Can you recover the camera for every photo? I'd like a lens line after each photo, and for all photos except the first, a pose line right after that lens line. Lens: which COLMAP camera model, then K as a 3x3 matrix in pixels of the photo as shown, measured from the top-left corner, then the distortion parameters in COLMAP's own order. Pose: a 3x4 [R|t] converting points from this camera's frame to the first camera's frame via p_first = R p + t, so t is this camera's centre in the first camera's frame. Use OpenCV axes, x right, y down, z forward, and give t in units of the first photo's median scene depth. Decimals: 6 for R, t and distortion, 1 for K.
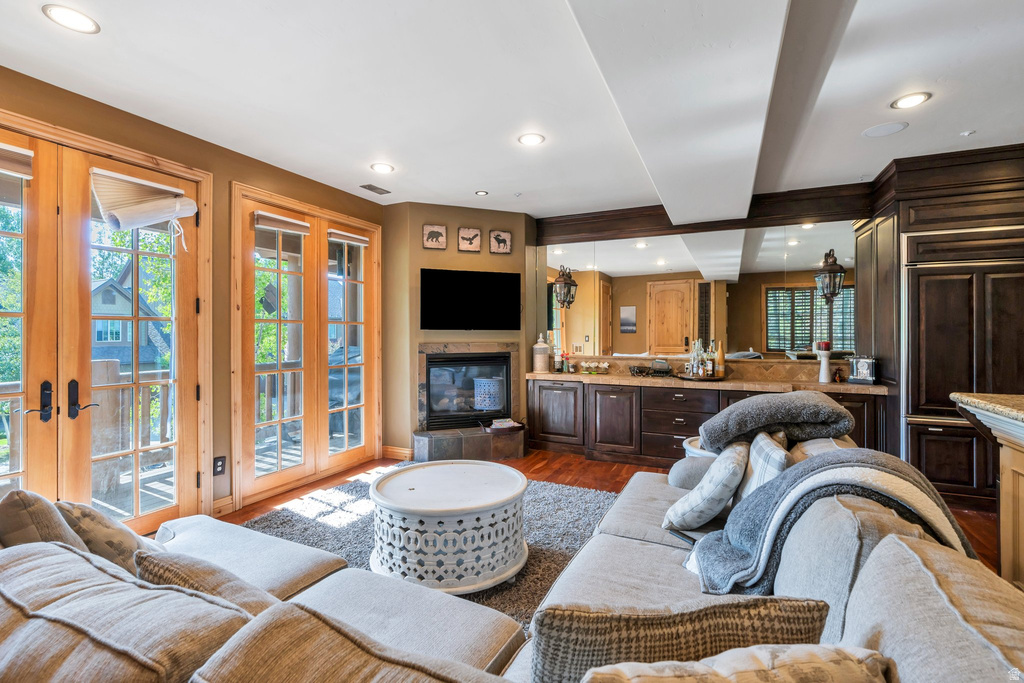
lens RADIAL K [[460.9, 0, 514.5], [0, 460.9, 330.7], [0, 0, 1]] dist [-0.007851, 0.001729]
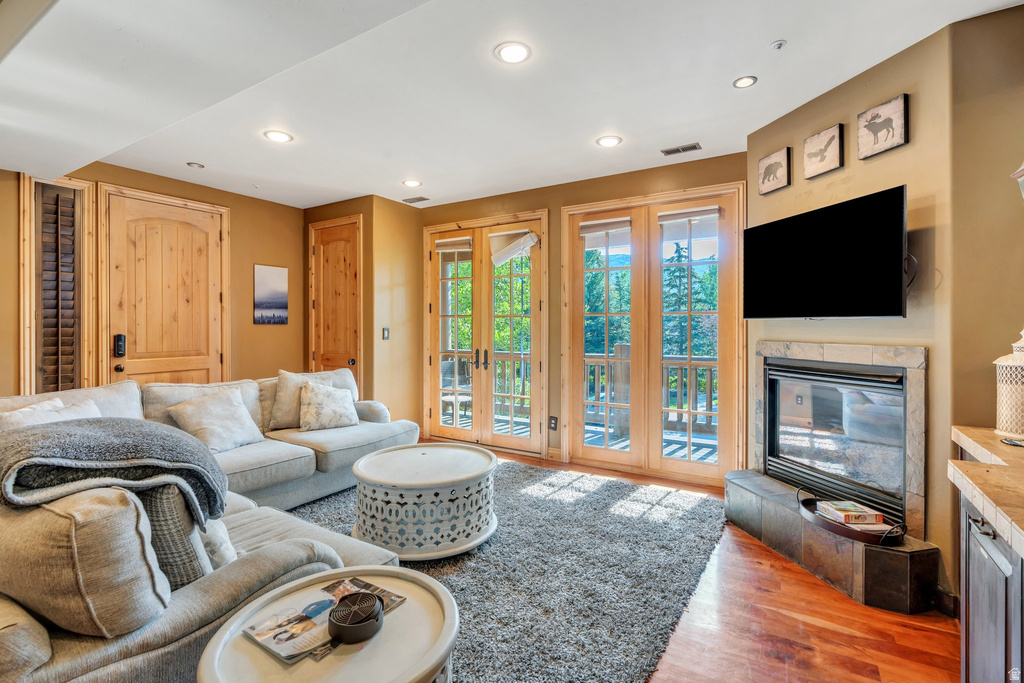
lens RADIAL K [[474.6, 0, 510.4], [0, 474.6, 329.4], [0, 0, 1]] dist [-0.009230, -0.000021]
pose [[-0.129900, 0.006064, -0.991508, 0.522371], [0.002122, 0.999981, 0.005838, 0.007361], [0.991525, -0.001346, -0.129911, 0.733415]]
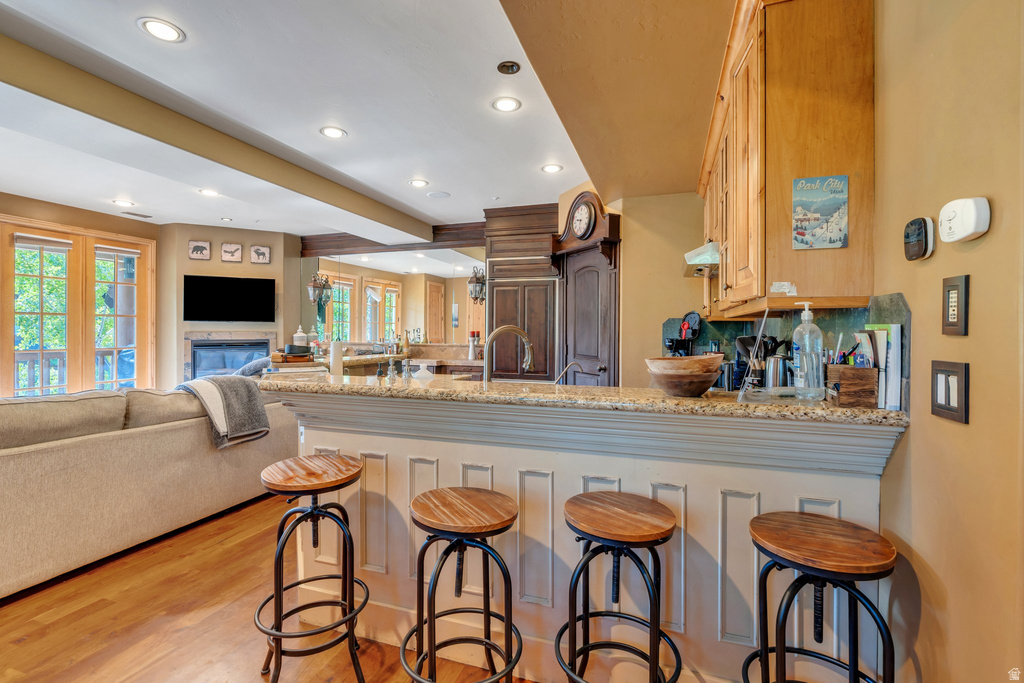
lens RADIAL K [[460.9, 0, 514.5], [0, 460.9, 330.7], [0, 0, 1]] dist [-0.007851, 0.001729]
pose [[0.994189, 0.004411, 0.107555, 0.577691], [-0.004863, 0.999980, 0.003942, 0.014322], [-0.107536, -0.004442, 0.994191, -0.388780]]
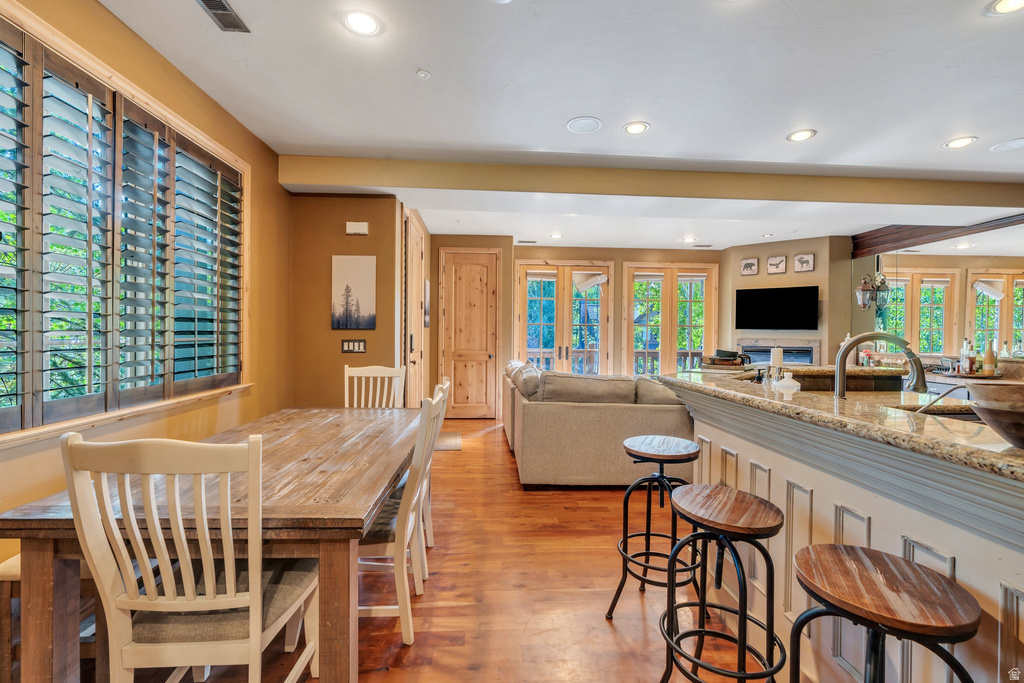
lens RADIAL K [[462.6, 0, 514.3], [0, 462.6, 337.7], [0, 0, 1]] dist [-0.001827, 0.000528]
pose [[0.471746, 0.012877, -0.881640, 0.786220], [-0.008464, 0.999913, 0.010076, 0.014367], [0.881694, 0.002709, 0.471815, -0.362385]]
